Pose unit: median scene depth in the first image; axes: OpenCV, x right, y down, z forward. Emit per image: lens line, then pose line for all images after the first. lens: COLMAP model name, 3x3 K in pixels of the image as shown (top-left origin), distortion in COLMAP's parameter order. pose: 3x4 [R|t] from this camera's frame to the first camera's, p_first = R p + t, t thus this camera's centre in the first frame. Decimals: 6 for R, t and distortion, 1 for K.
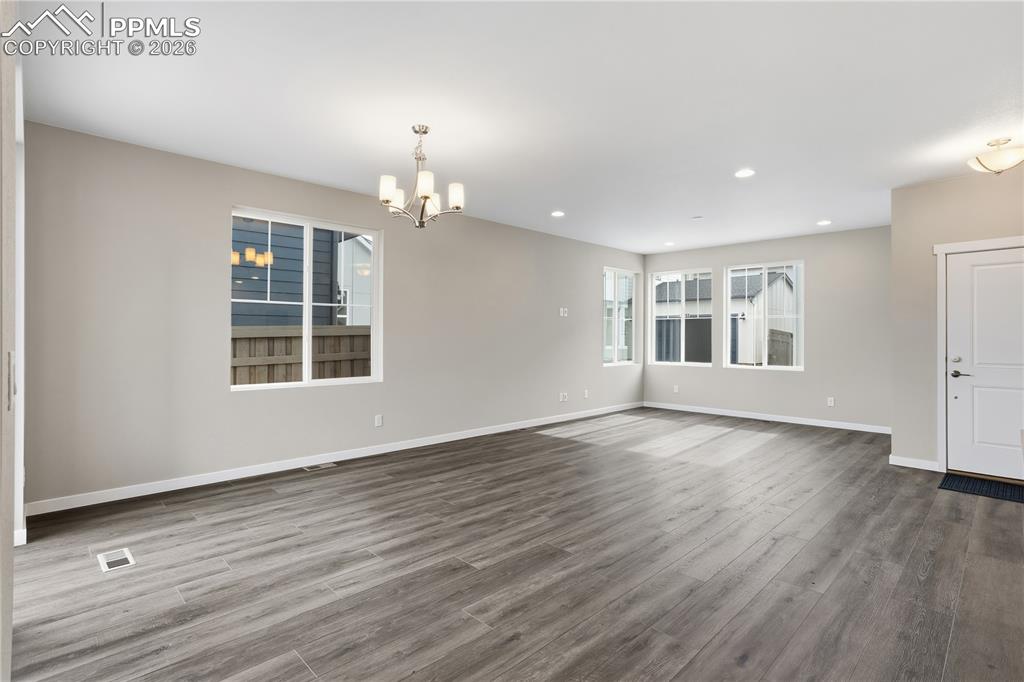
lens RADIAL K [[498.4, 0, 512.6], [0, 498.4, 336.9], [0, 0, 1]] dist [-0.052746, 0.034103]
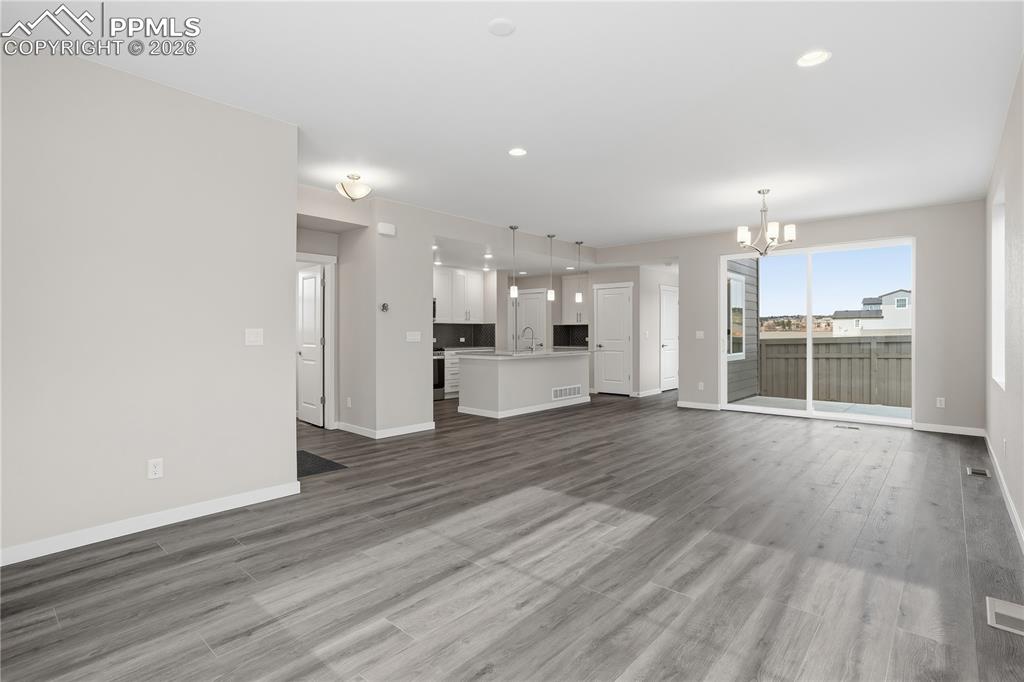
lens RADIAL K [[498.4, 0, 512.6], [0, 498.4, 336.9], [0, 0, 1]] dist [-0.052746, 0.034103]
pose [[-0.997896, -0.002765, -0.064783, 0.516631], [-0.003289, 0.999963, 0.007987, 0.013915], [0.064758, 0.008184, -0.997867, 1.855657]]
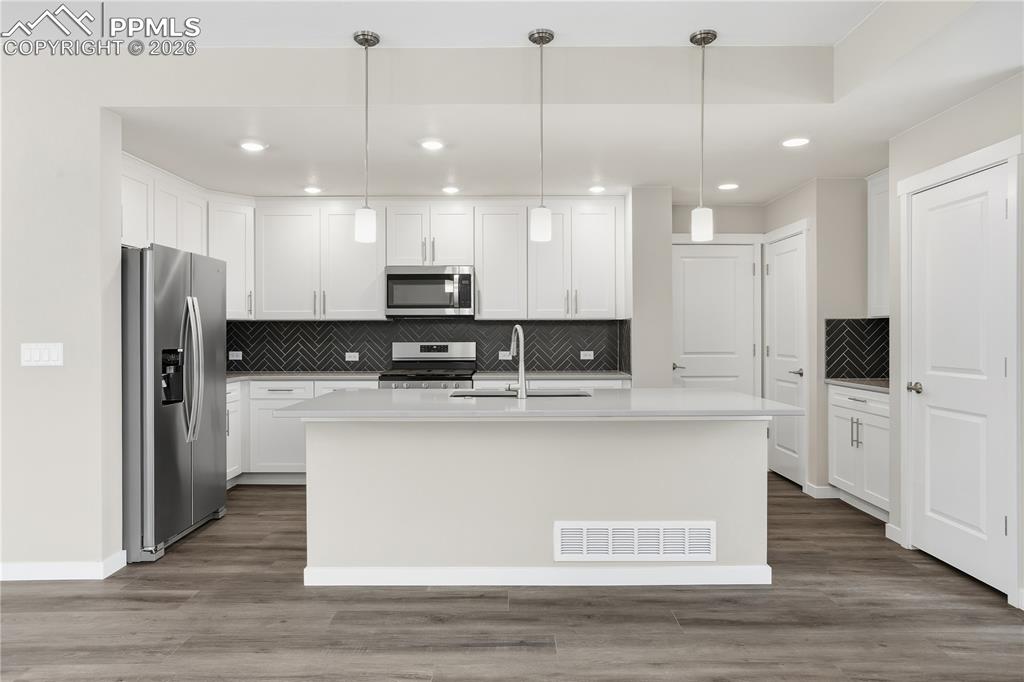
lens RADIAL K [[633.8, 0, 512.6], [0, 633.8, 334.1], [0, 0, 1]] dist [-0.010783, 0.002559]
pose [[-0.714049, -0.002881, 0.700090, -0.174601], [-0.001552, 0.999996, 0.002532, -0.000279], [-0.700094, 0.000722, -0.714050, 0.680608]]
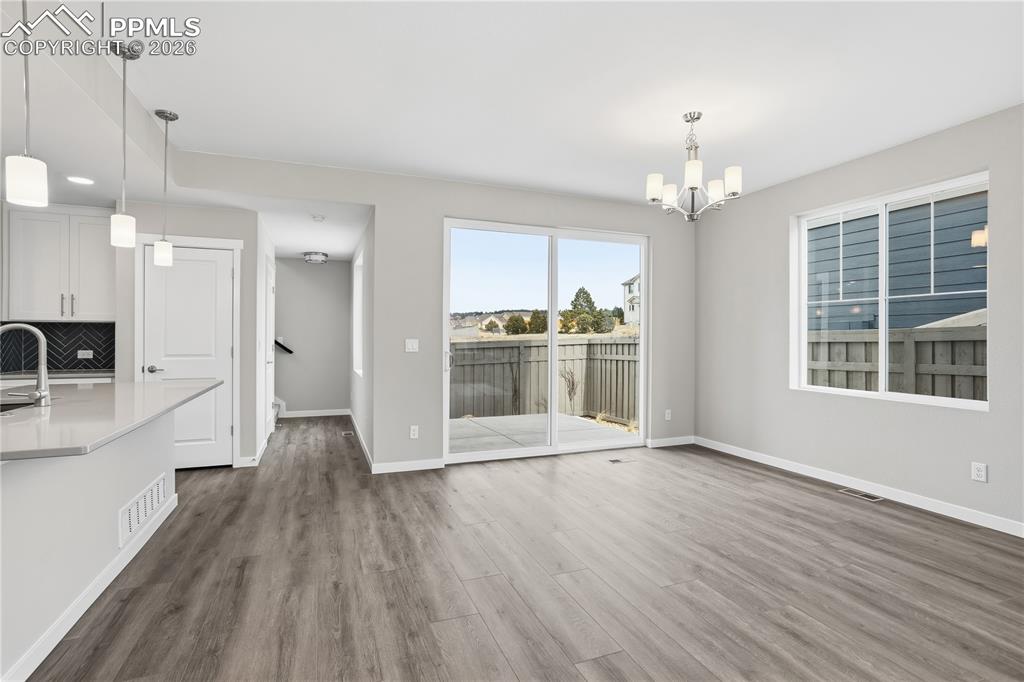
lens RADIAL K [[498.4, 0, 512.6], [0, 498.4, 336.9], [0, 0, 1]] dist [-0.052746, 0.034103]
pose [[-0.391671, -0.005043, -0.920092, 0.608534], [-0.005850, 0.999978, -0.002991, 0.003128], [0.920087, 0.004211, -0.391692, 0.793261]]
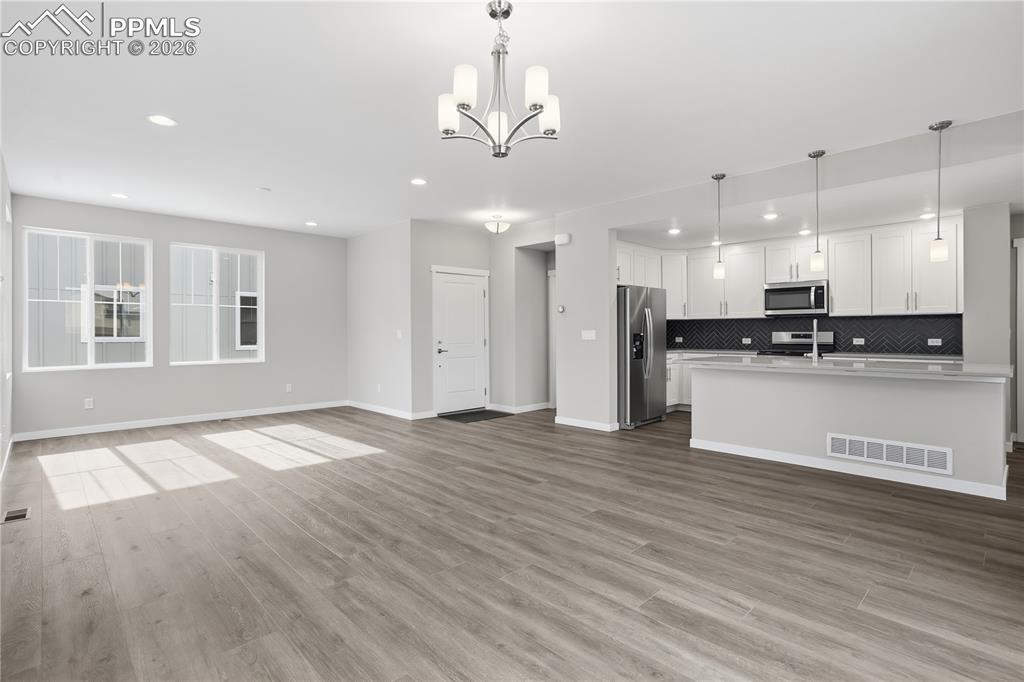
lens RADIAL K [[498.4, 0, 512.6], [0, 498.4, 336.9], [0, 0, 1]] dist [-0.052746, 0.034103]
pose [[0.009239, -0.013984, 0.999860, -0.641871], [0.004077, 0.999894, 0.013946, 0.010099], [-0.999949, 0.003948, 0.009295, 0.736766]]
